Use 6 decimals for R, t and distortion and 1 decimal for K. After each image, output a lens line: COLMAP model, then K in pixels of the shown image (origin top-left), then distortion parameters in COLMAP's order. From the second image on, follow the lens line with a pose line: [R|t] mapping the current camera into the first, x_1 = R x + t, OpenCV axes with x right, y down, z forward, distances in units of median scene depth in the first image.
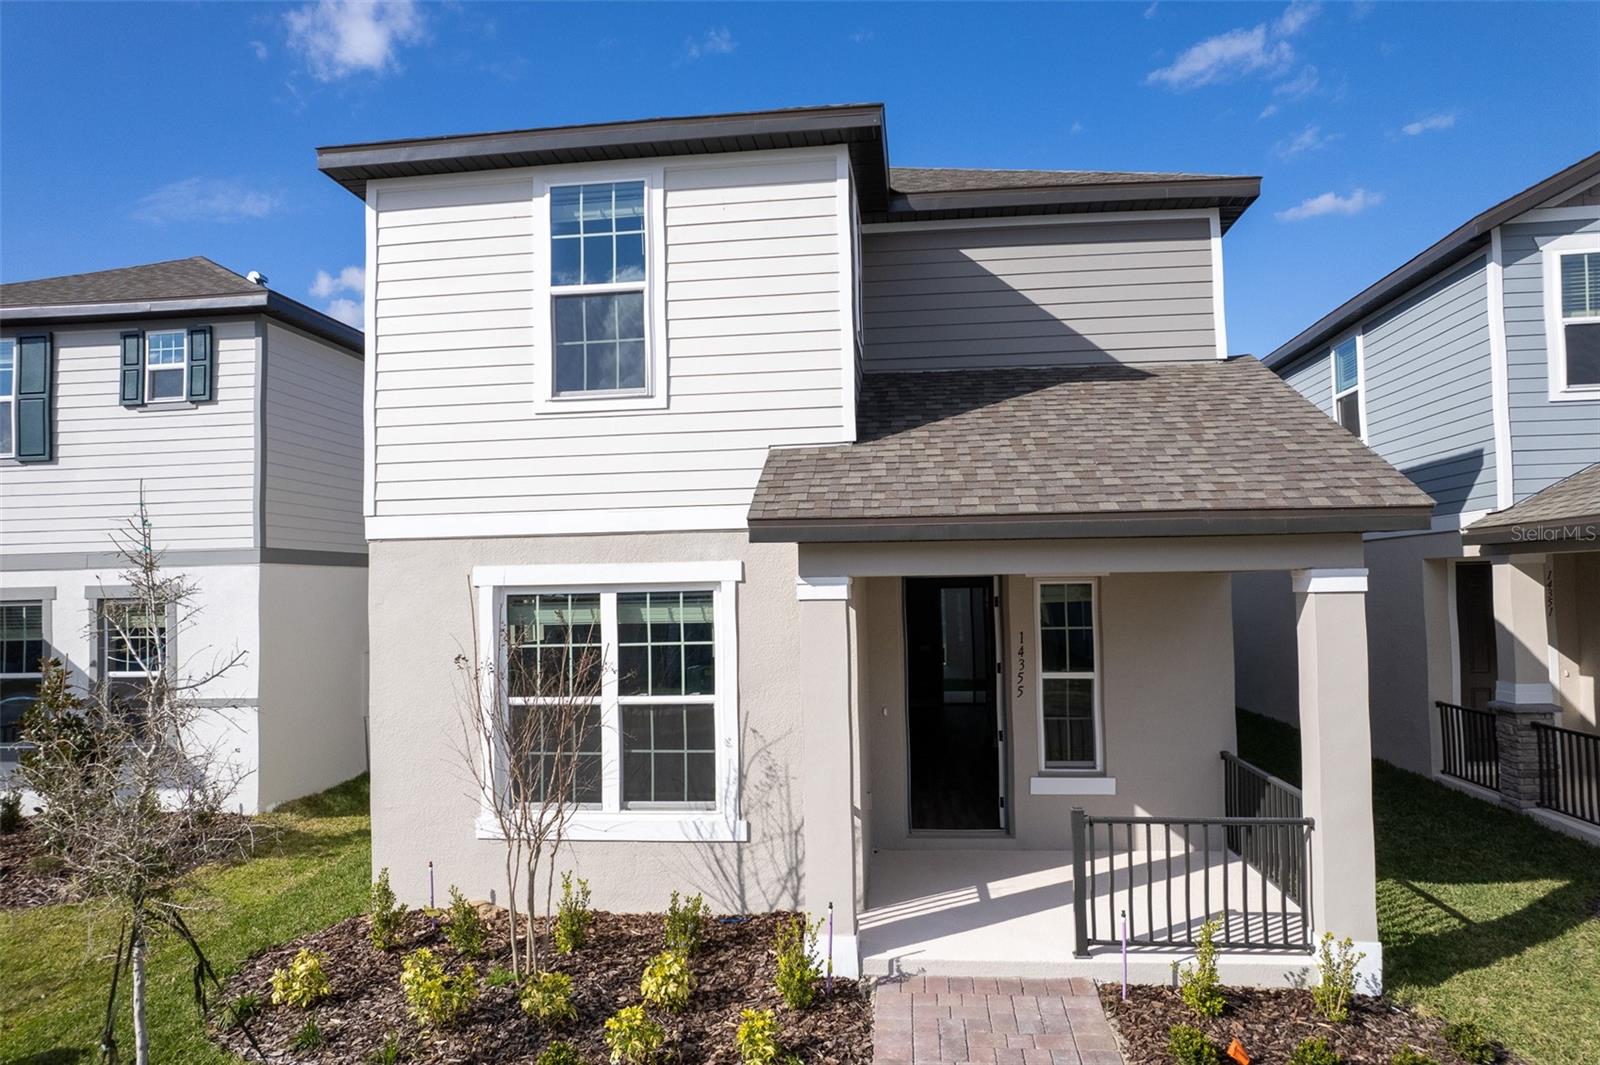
lens RADIAL K [[1035.6, 0, 800.3], [0, 1035.6, 558.0], [0, 0, 1]] dist [-0.085006, 0.082507]
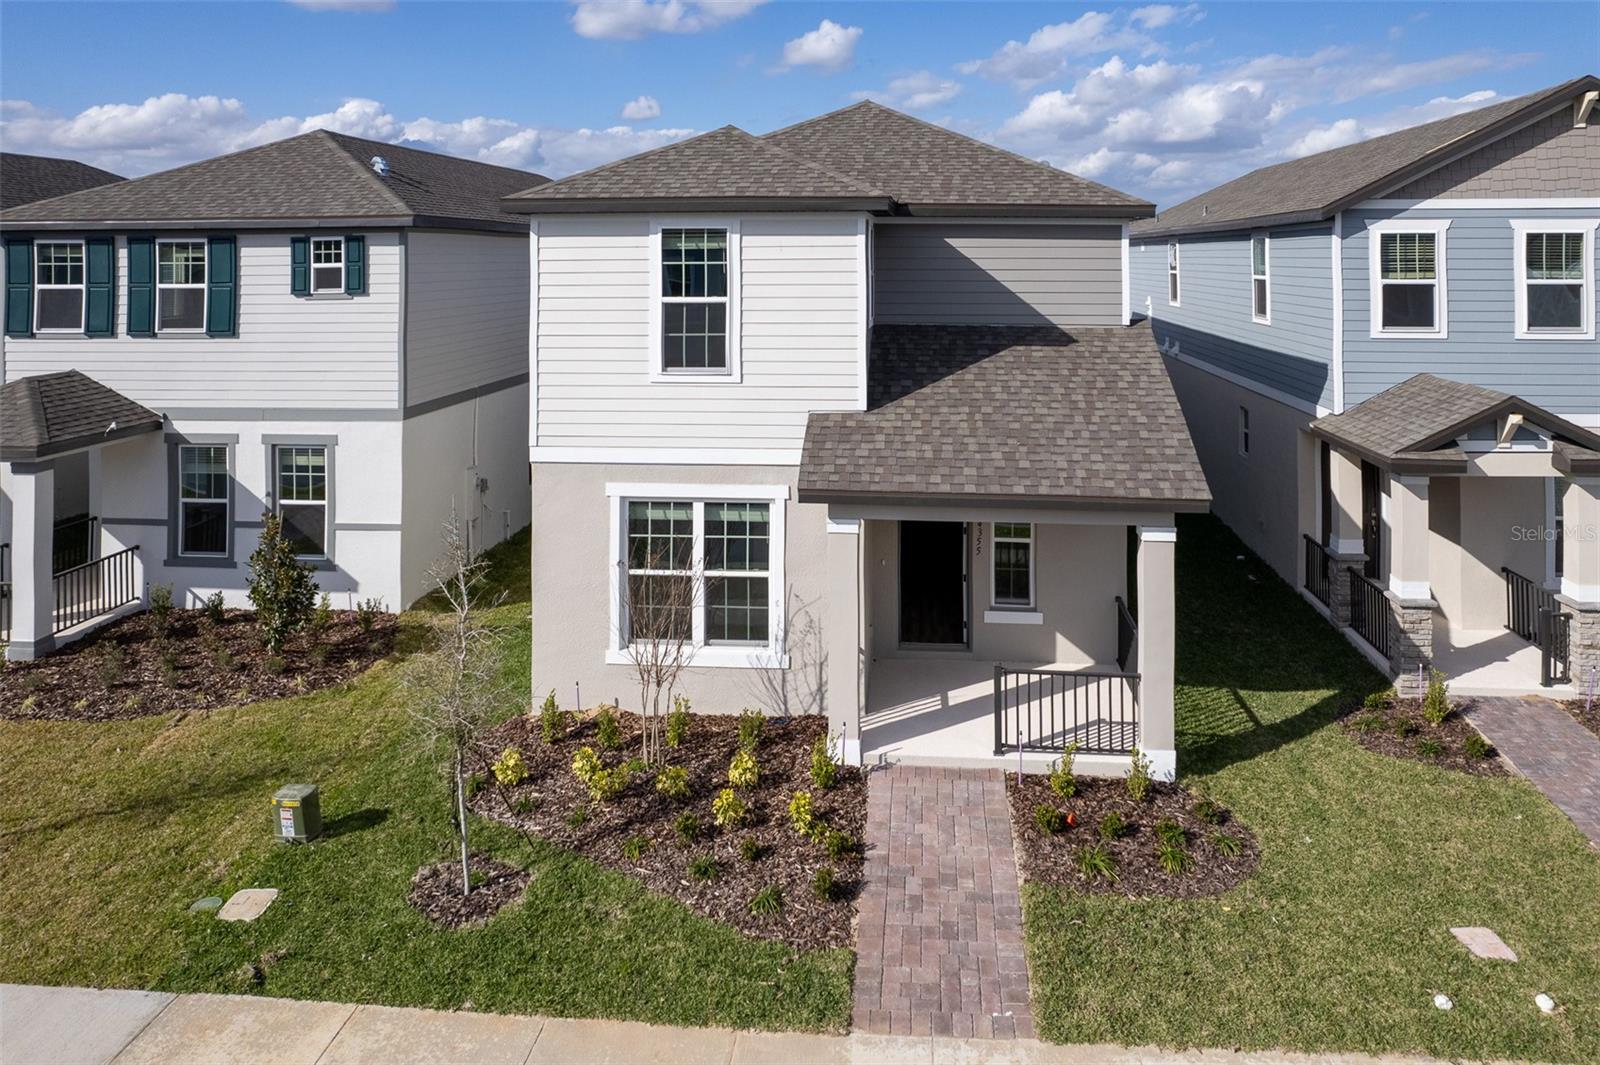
lens RADIAL K [[1070.6, 0, 851.2], [0, 1070.6, 294.0], [0, 0, 1]] dist [-0.027280, 0.005694]
pose [[0.999095, 0.019440, 0.037836, -0.030094], [-0.021115, 0.998791, 0.044398, -0.343459], [-0.036927, -0.045157, 0.998297, -0.542326]]
